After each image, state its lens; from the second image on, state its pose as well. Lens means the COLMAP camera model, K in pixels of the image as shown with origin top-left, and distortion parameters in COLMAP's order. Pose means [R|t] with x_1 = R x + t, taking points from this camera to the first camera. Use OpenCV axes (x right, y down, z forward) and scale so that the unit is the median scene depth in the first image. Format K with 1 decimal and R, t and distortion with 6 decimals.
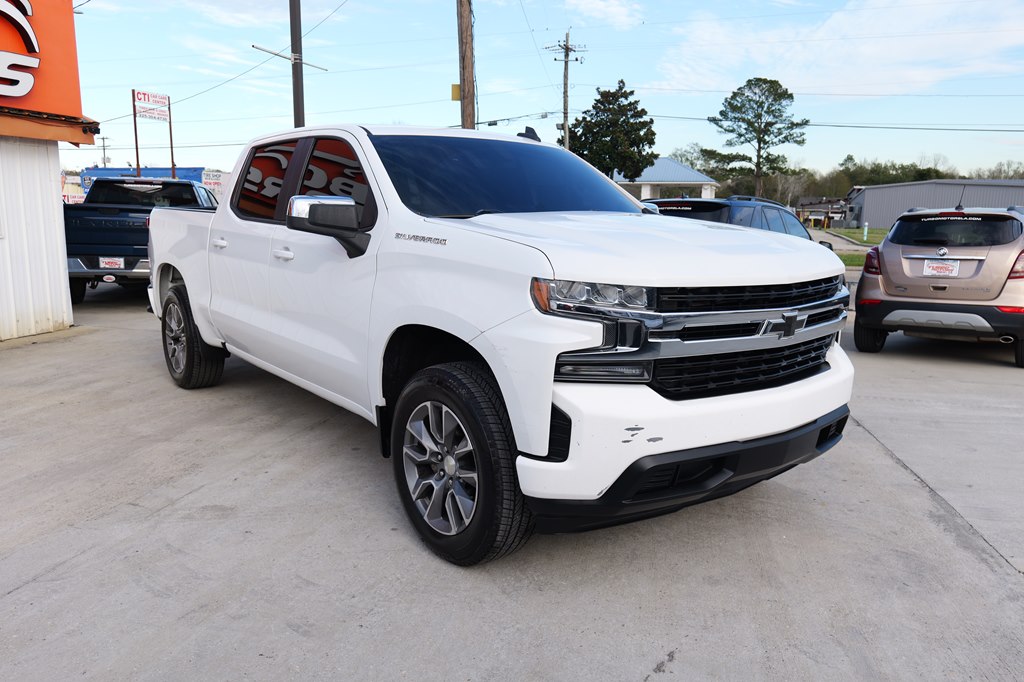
lens RADIAL K [[761.2, 0, 503.4], [0, 761.2, 341.6], [0, 0, 1]] dist [0.006927, 0.003927]
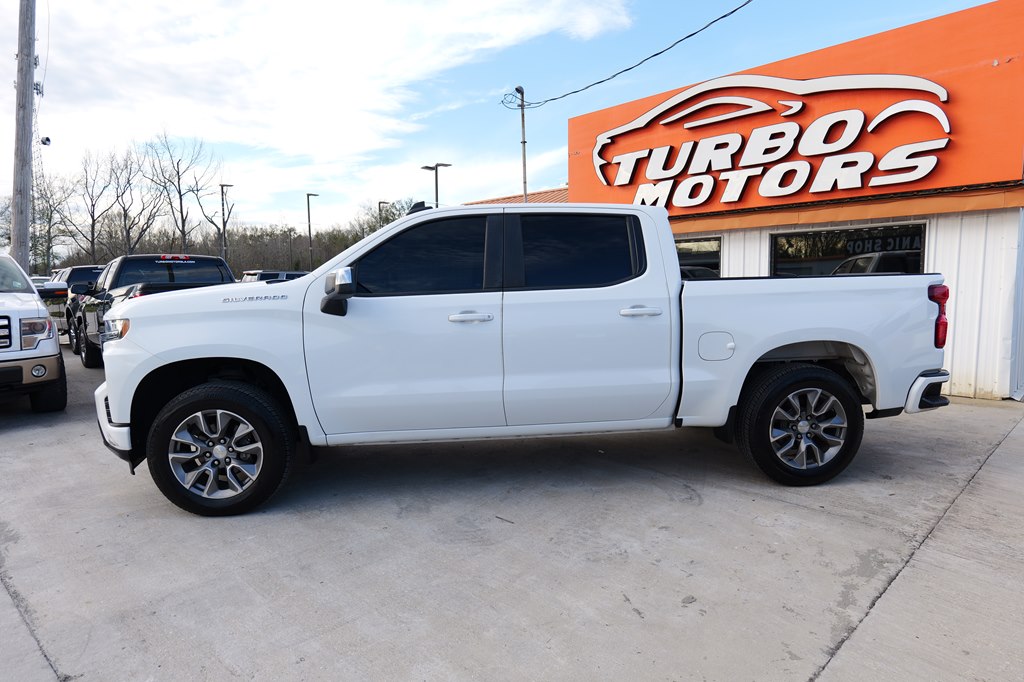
lens RADIAL K [[597.5, 0, 515.4], [0, 597.5, 340.8], [0, 0, 1]] dist [-0.019221, 0.009029]
pose [[-0.530111, 0.078531, -0.844284, 0.438614], [-0.138543, 0.974299, 0.177614, -0.160856], [0.836533, 0.211125, -0.505607, 0.991365]]
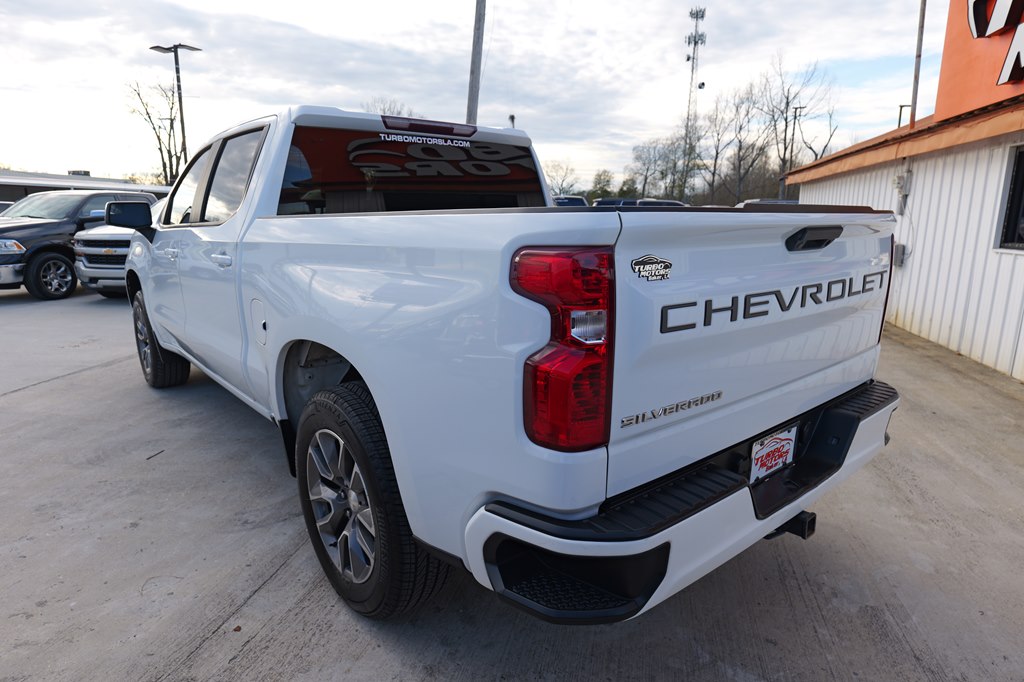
lens RADIAL K [[597.5, 0, 513.2], [0, 597.5, 349.0], [0, 0, 1]] dist [-0.019221, 0.009029]
pose [[-0.999046, -0.003094, -0.043559, -0.203703], [-0.019531, 0.923820, 0.382328, -0.204459], [0.039058, 0.382814, -0.922999, 1.192631]]
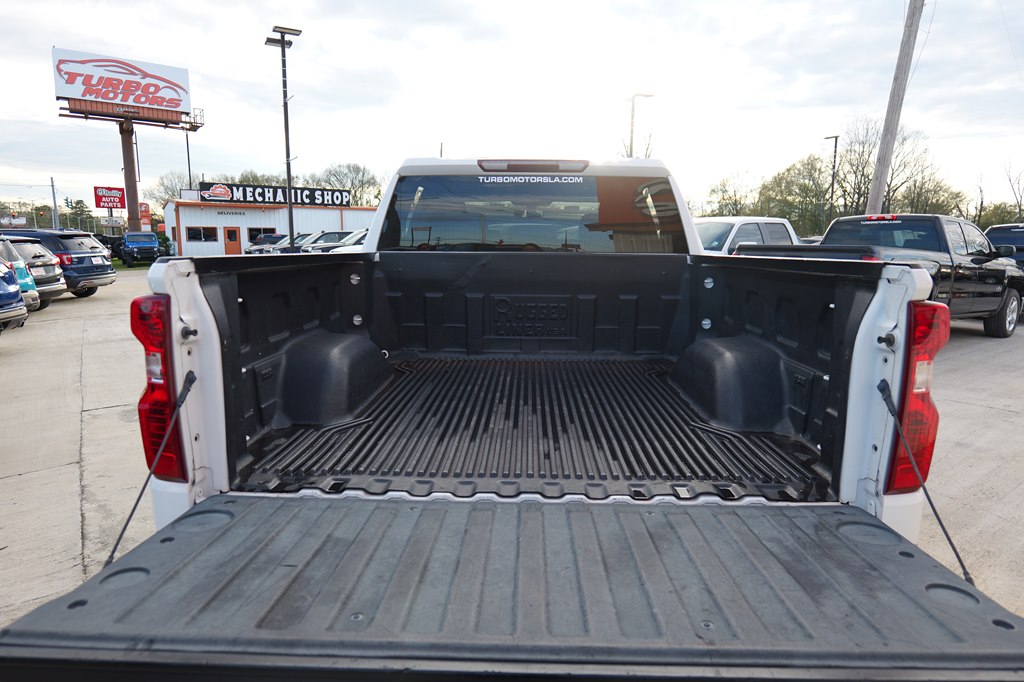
lens RADIAL K [[598.8, 0, 518.3], [0, 598.8, 342.1], [0, 0, 1]] dist [-0.017880, 0.008493]
pose [[-0.773476, -0.123655, 0.621646, -0.427893], [0.091469, 0.948741, 0.302528, -0.198383], [-0.627190, 0.290860, -0.722518, 1.097178]]
